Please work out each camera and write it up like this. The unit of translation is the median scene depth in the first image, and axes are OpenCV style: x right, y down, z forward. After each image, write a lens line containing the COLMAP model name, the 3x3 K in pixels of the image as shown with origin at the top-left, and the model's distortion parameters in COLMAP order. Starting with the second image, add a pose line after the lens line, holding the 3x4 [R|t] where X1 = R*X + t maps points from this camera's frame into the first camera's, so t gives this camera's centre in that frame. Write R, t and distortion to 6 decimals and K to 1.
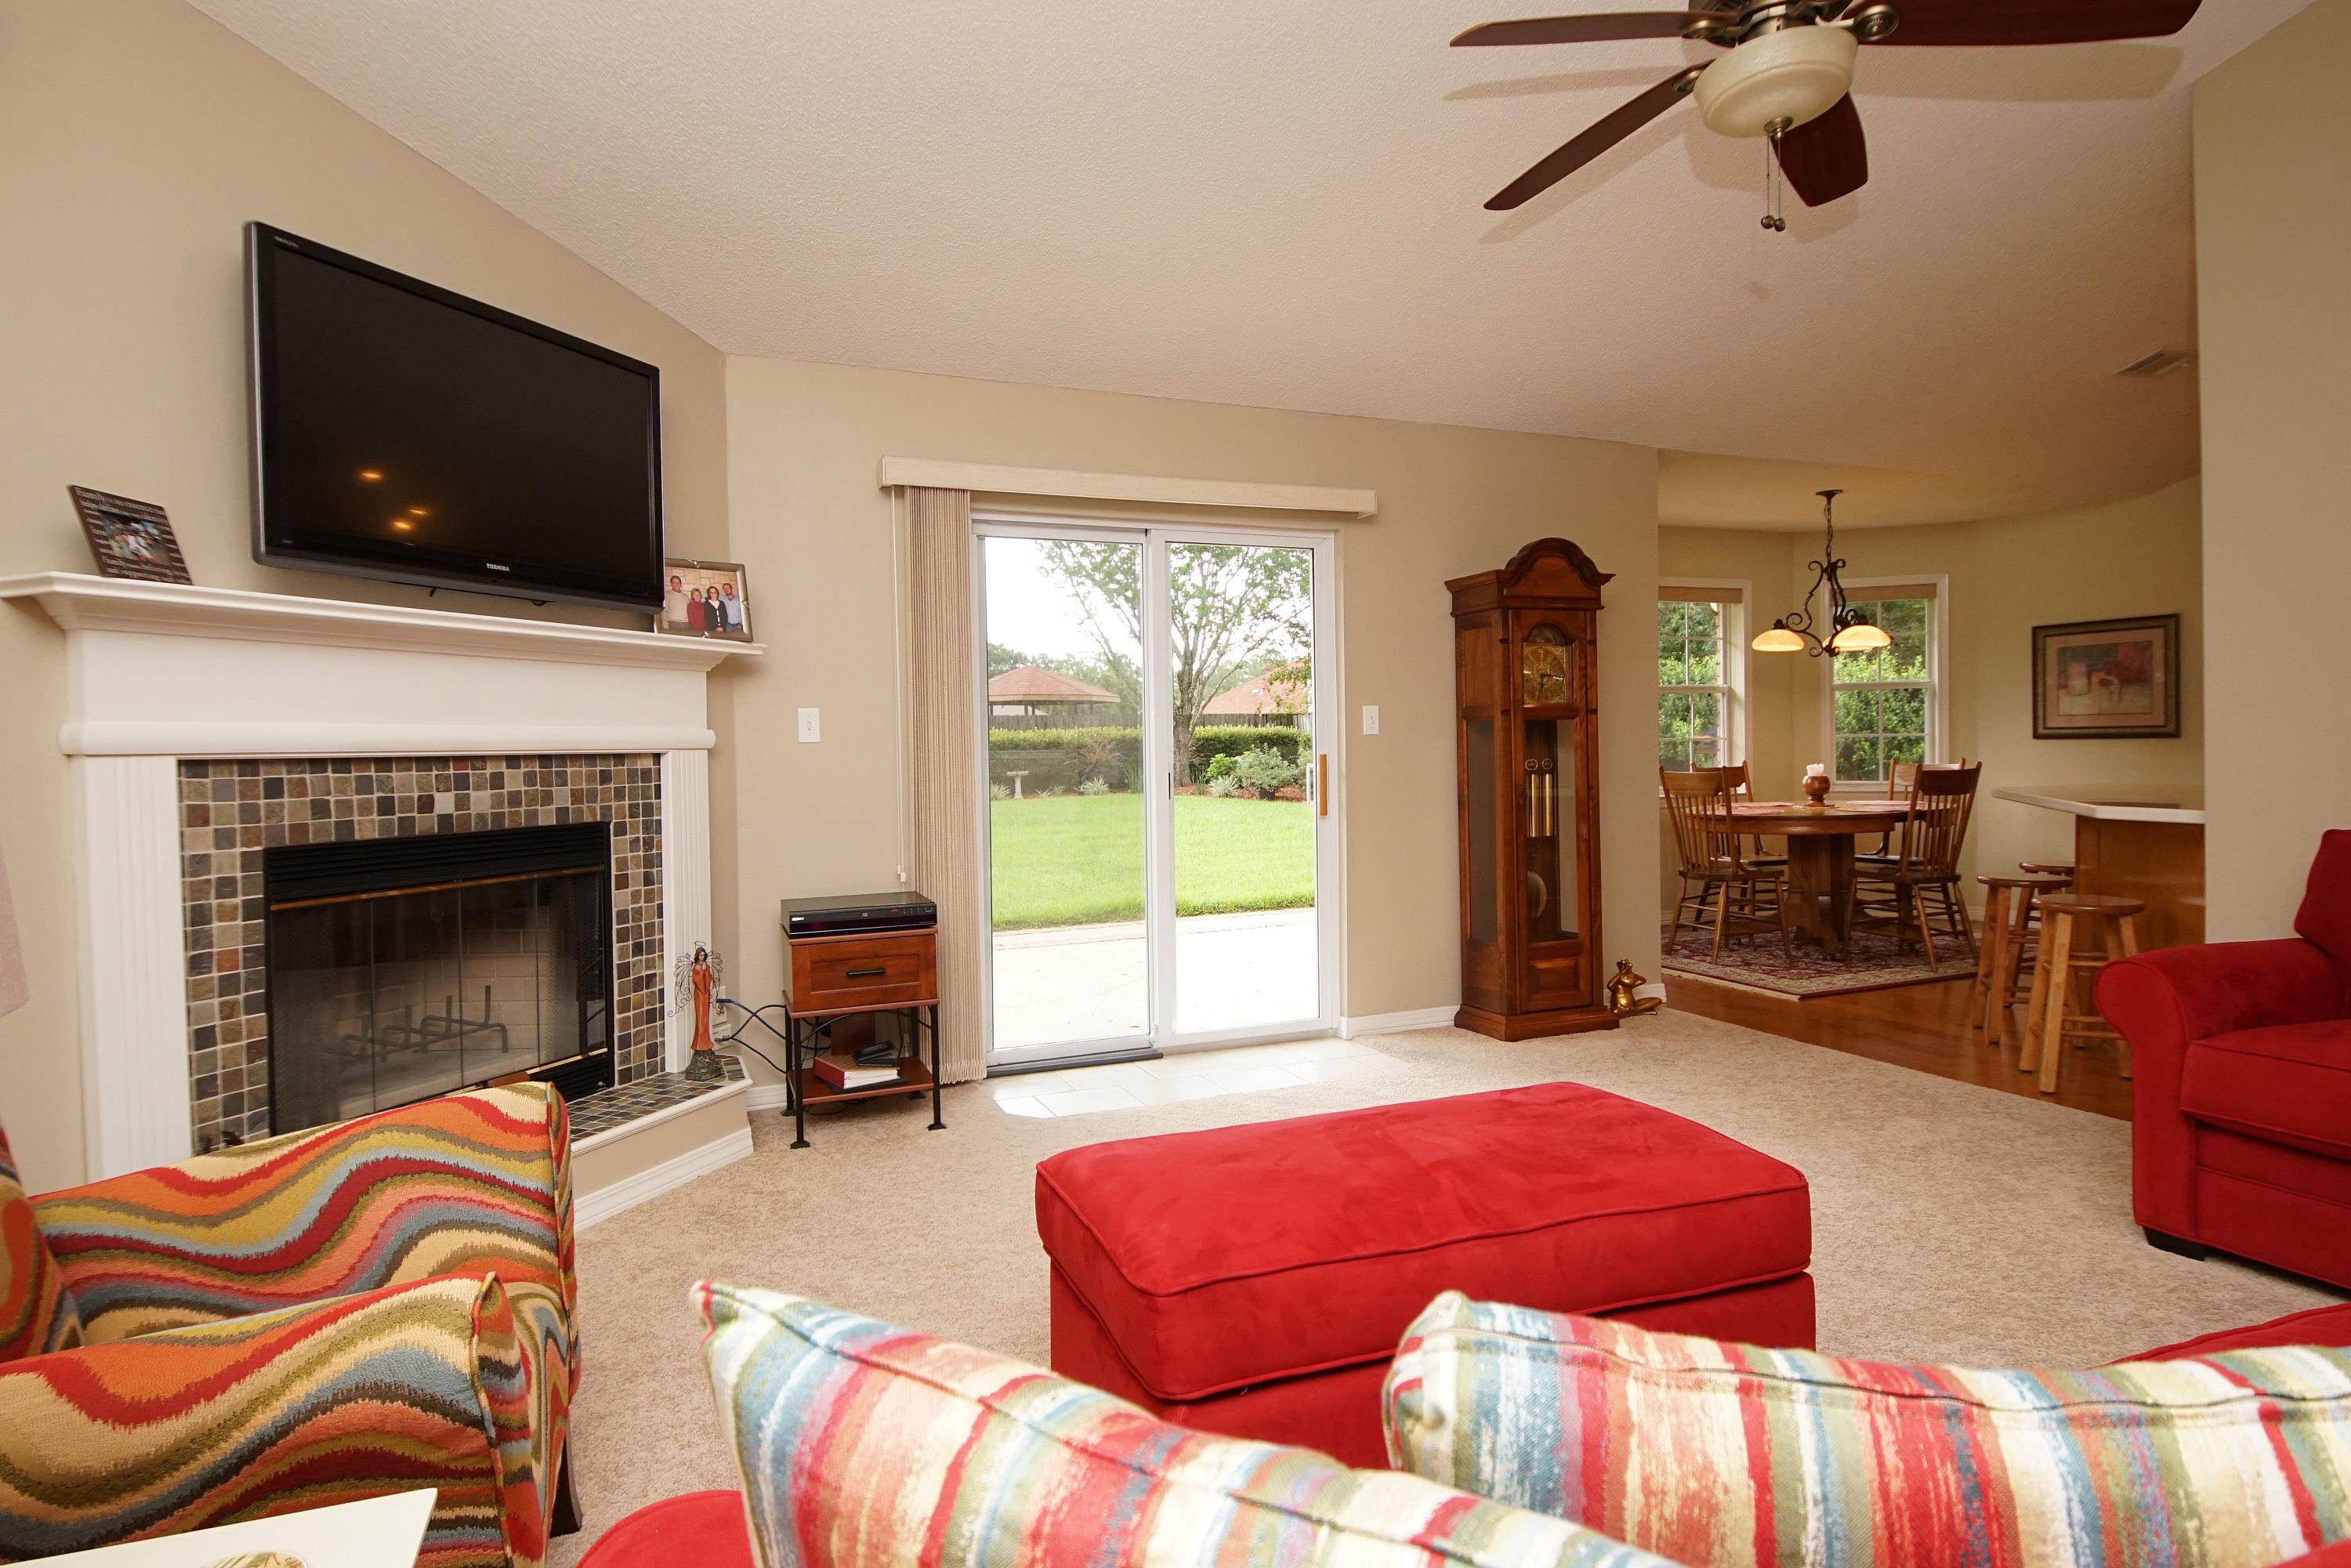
lens RADIAL K [[1255.0, 0, 1144.6], [0, 1255.0, 764.1], [0, 0, 1]] dist [0.026688, -0.029428]
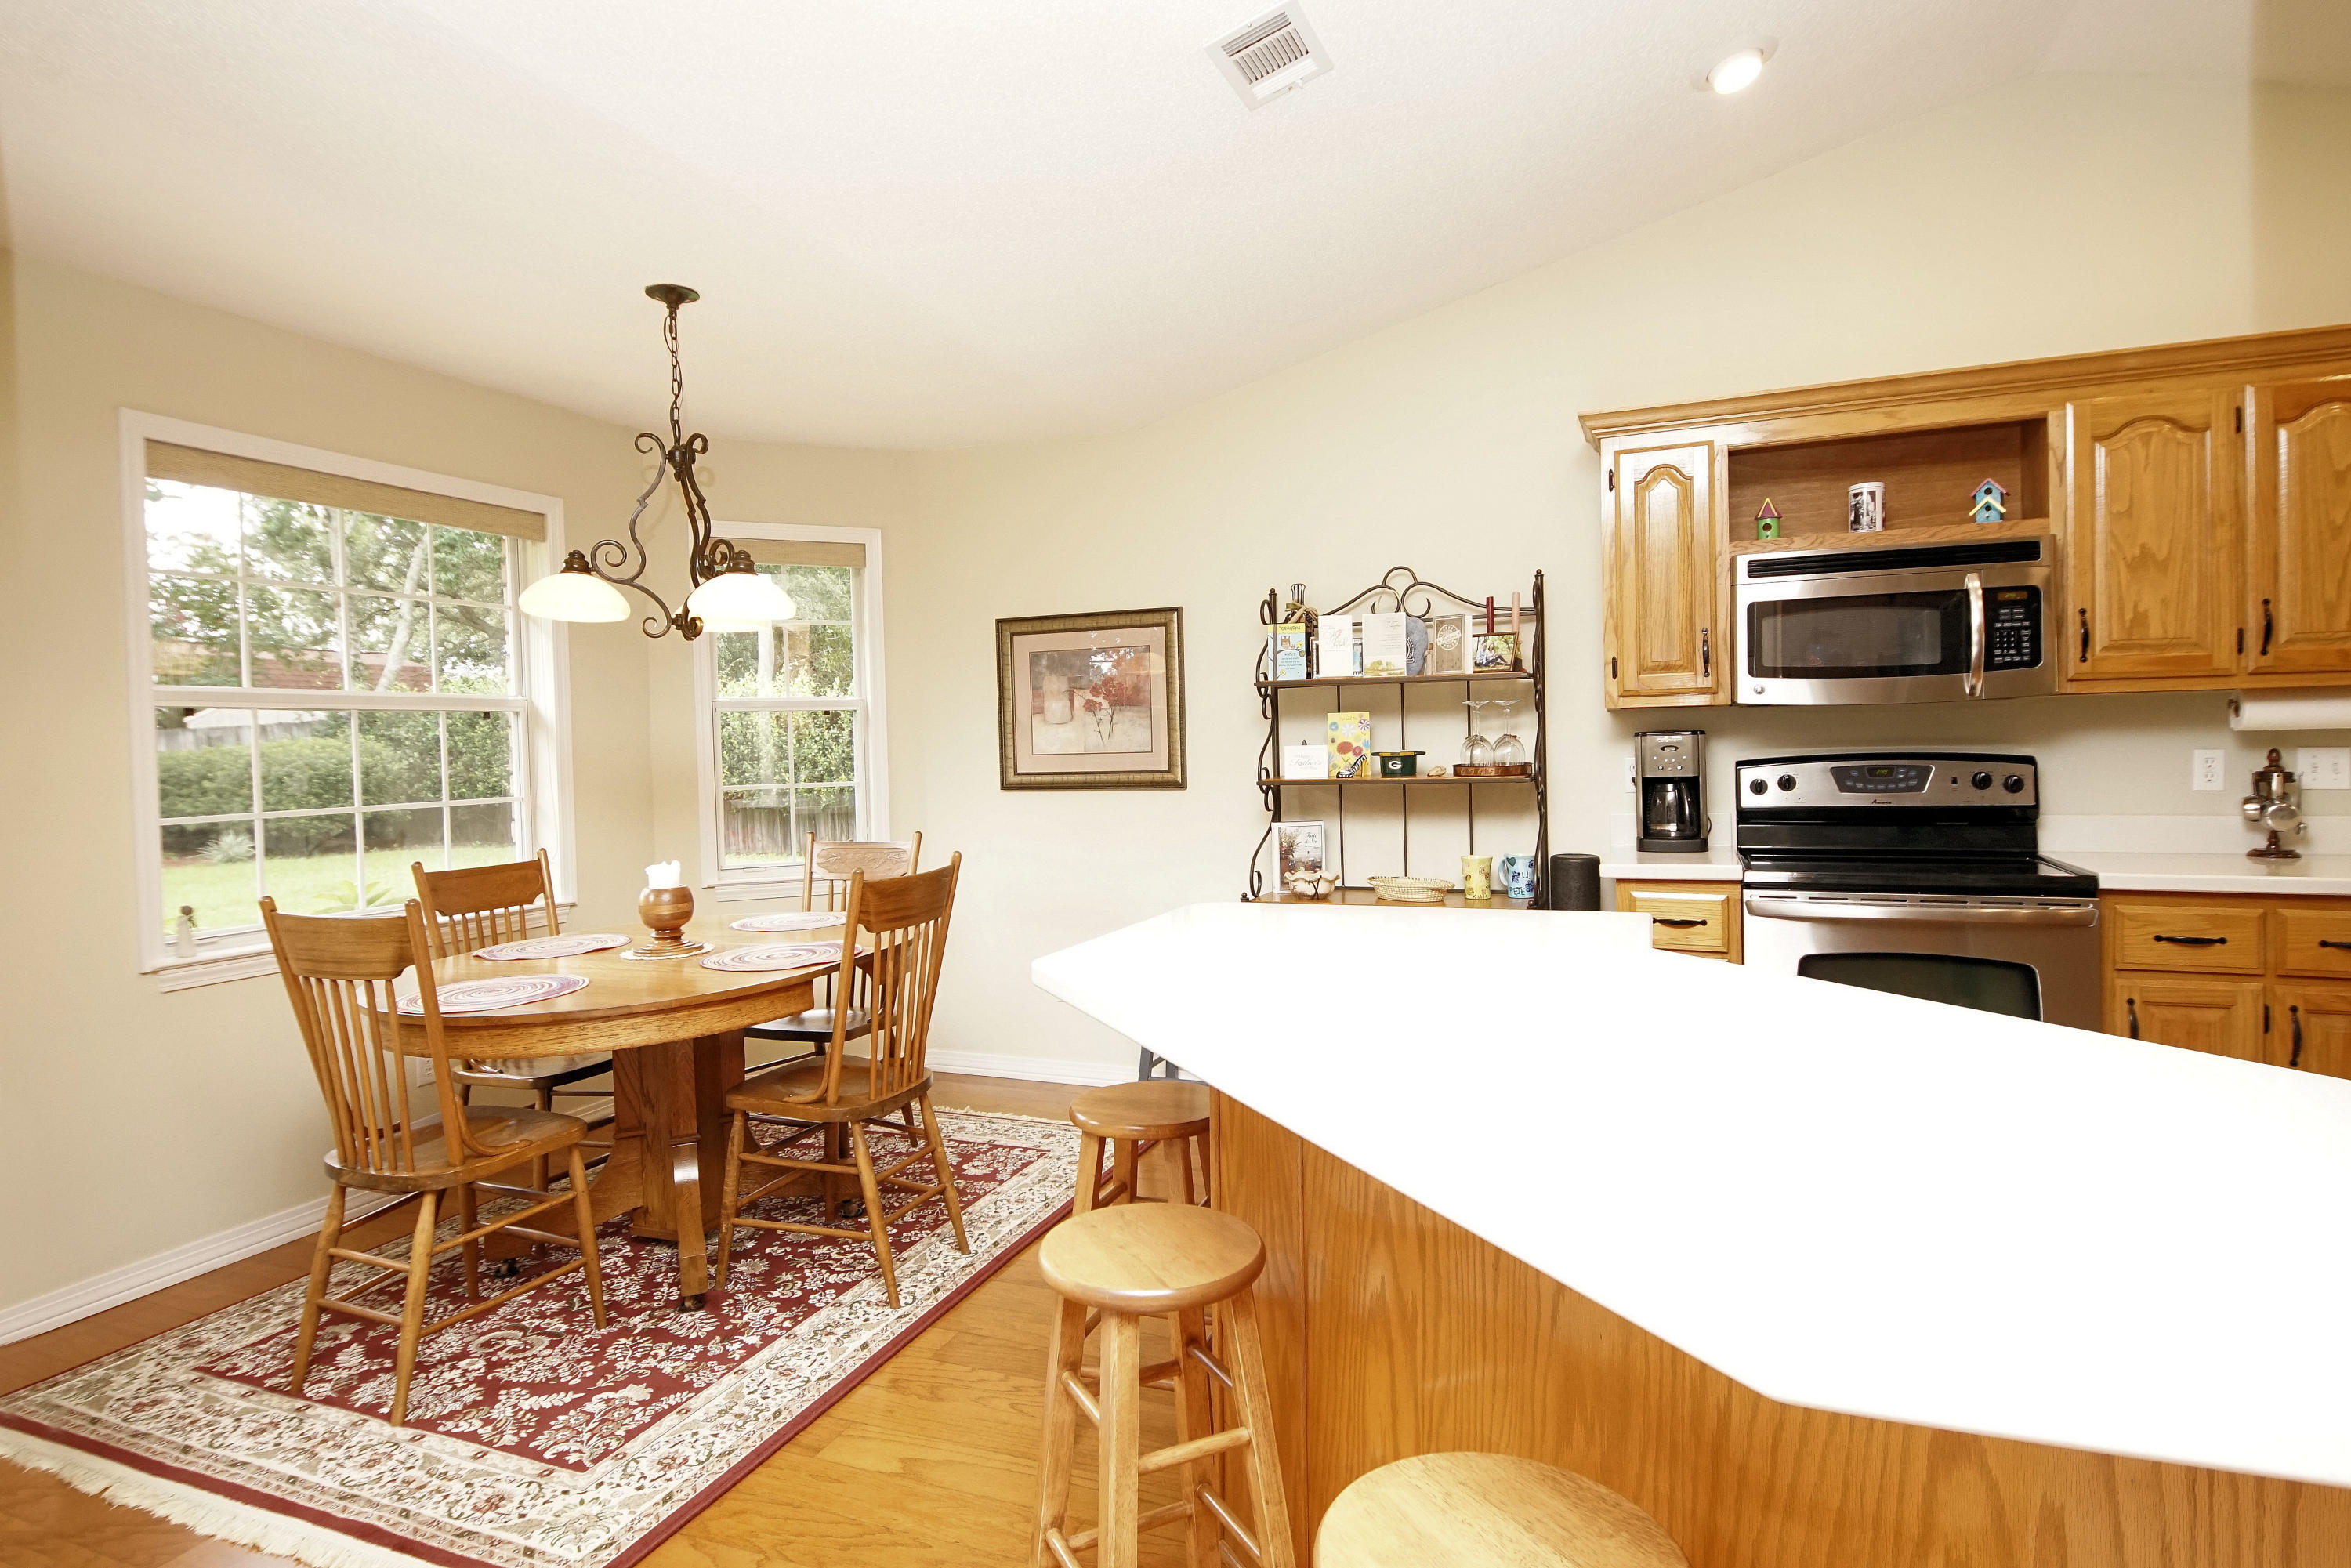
lens RADIAL K [[1255.0, 0, 1142.9], [0, 1255.0, 763.3], [0, 0, 1]] dist [0.026688, -0.029428]
pose [[0.691592, -0.013840, 0.722155, 0.340019], [0.024973, 0.999677, -0.004758, -0.033451], [-0.721856, 0.021325, 0.691715, 0.583494]]
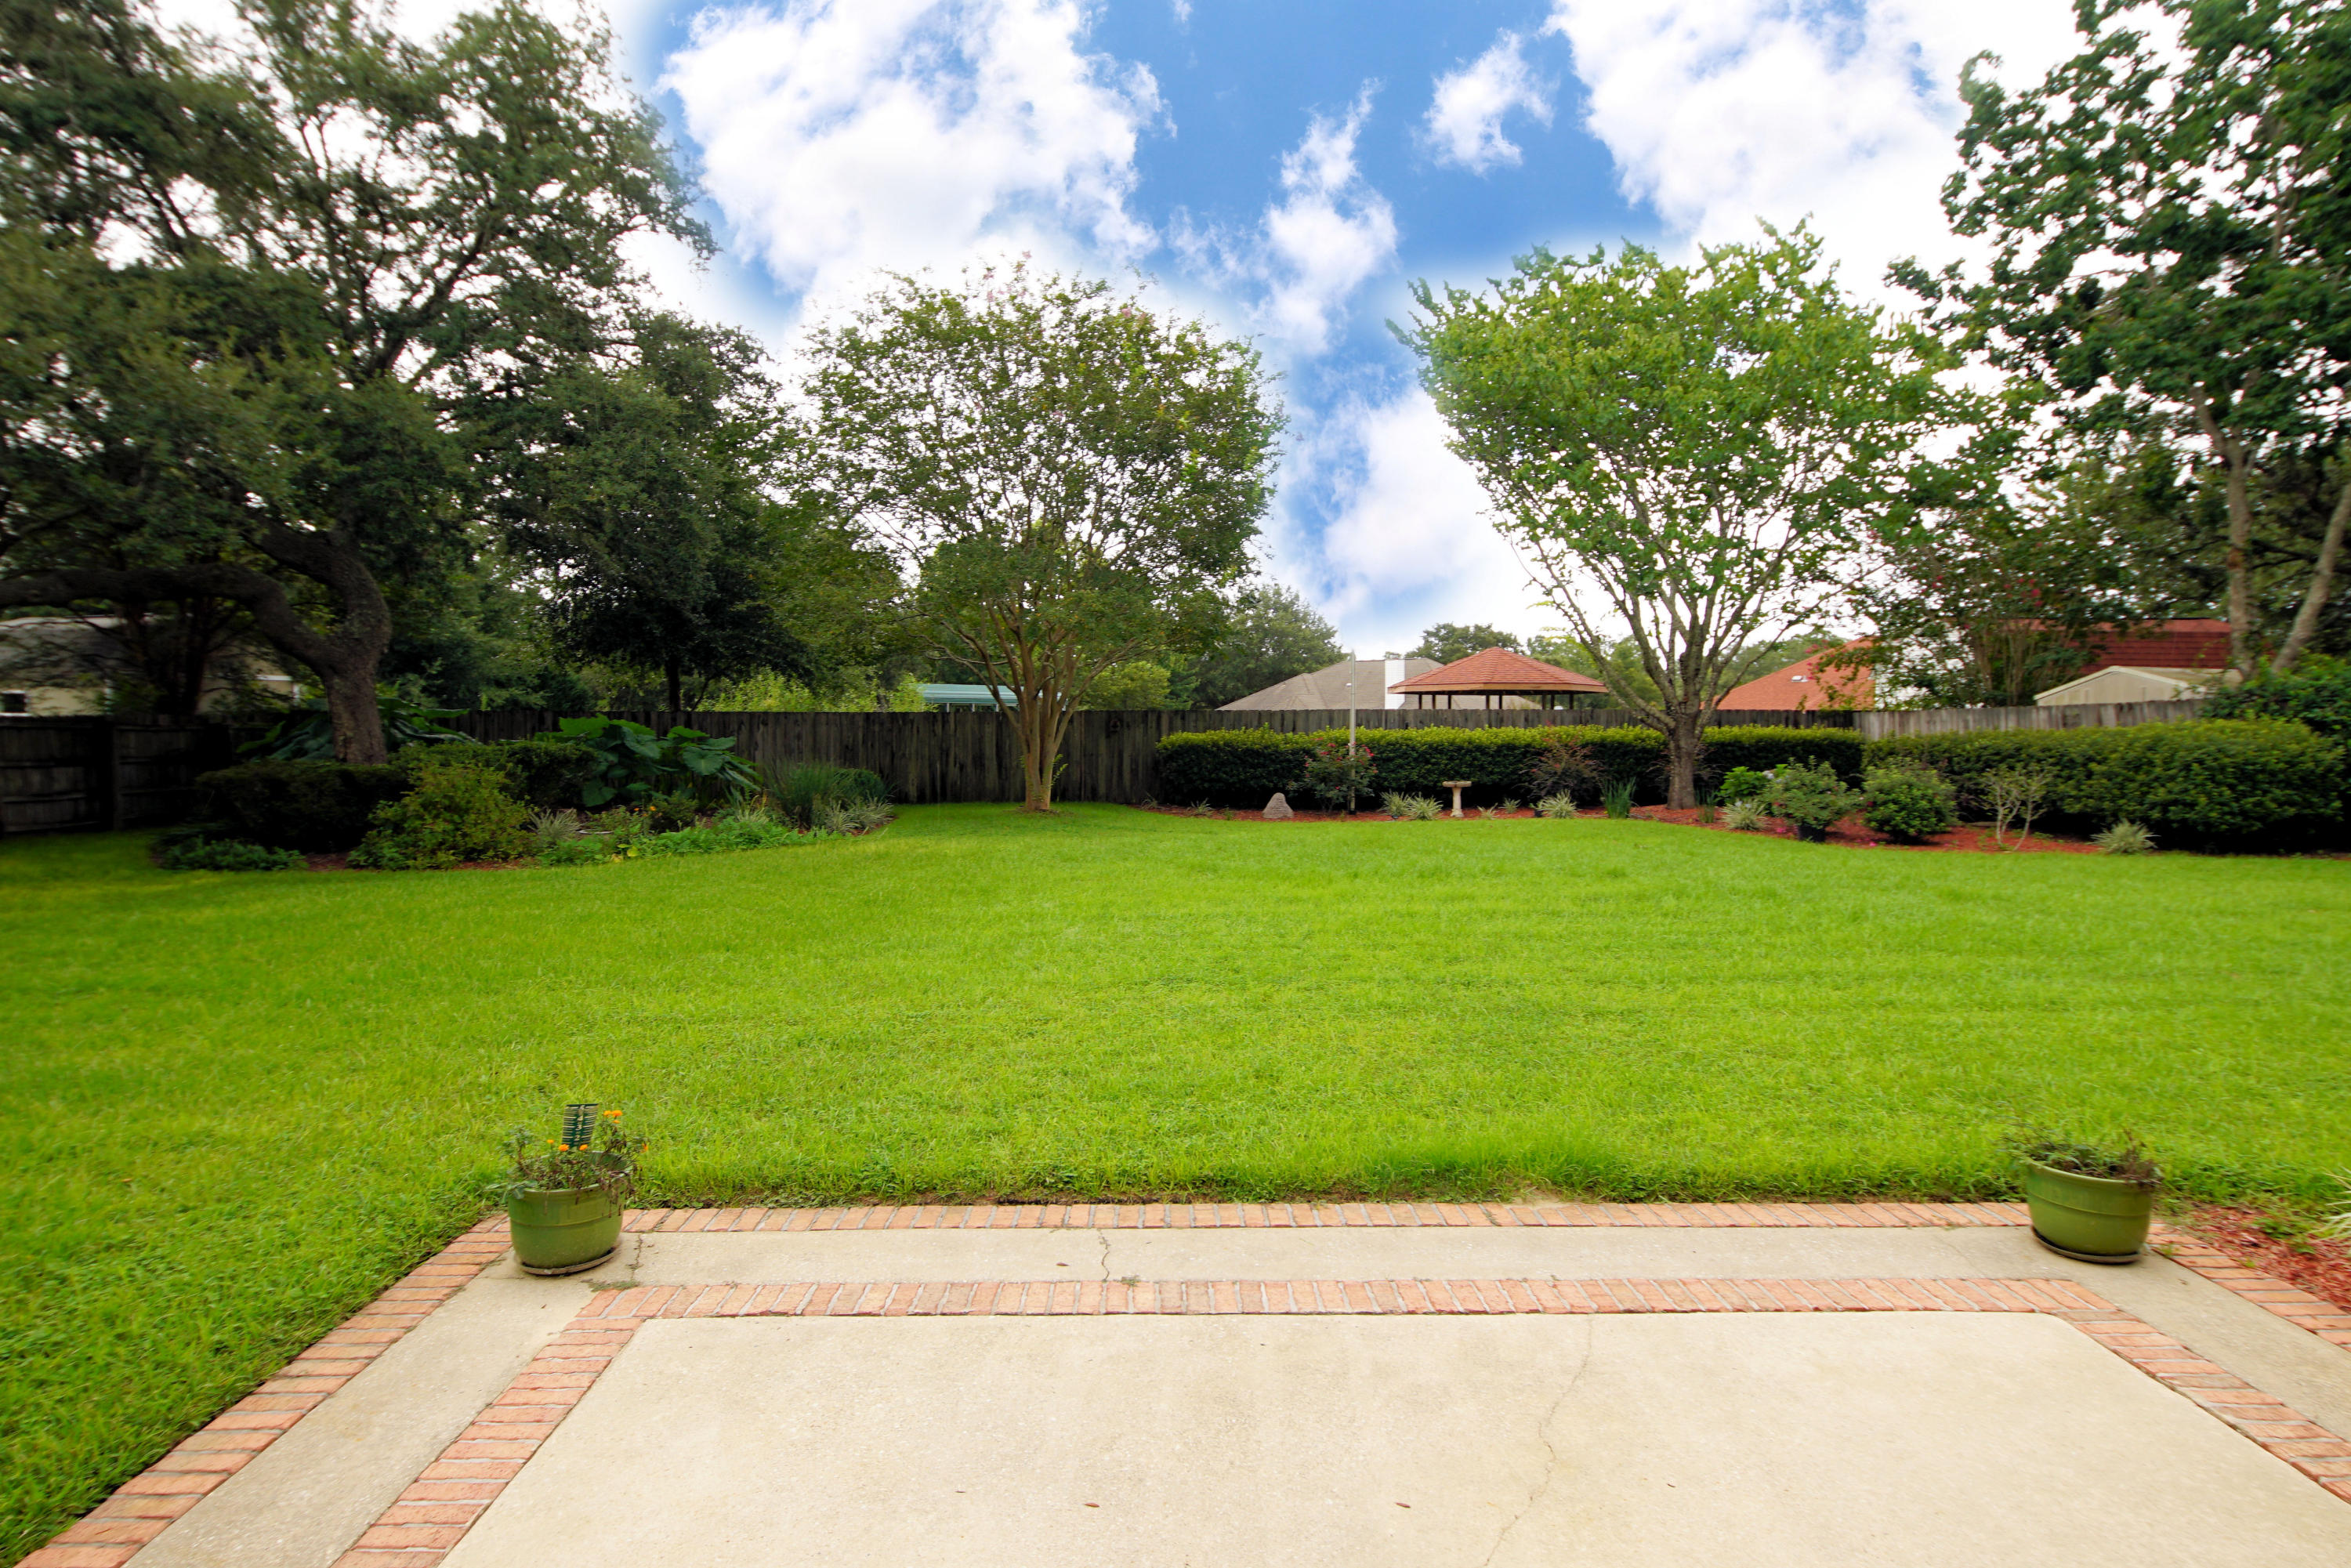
lens RADIAL K [[1255.0, 0, 1160.0], [0, 1255.0, 762.7], [0, 0, 1]] dist [0.026688, -0.029428]
pose [[0.929449, 0.027813, -0.367900, 0.065395], [-0.023862, 0.999598, 0.015284, -0.054552], [0.368177, -0.005427, 0.929740, 0.790402]]
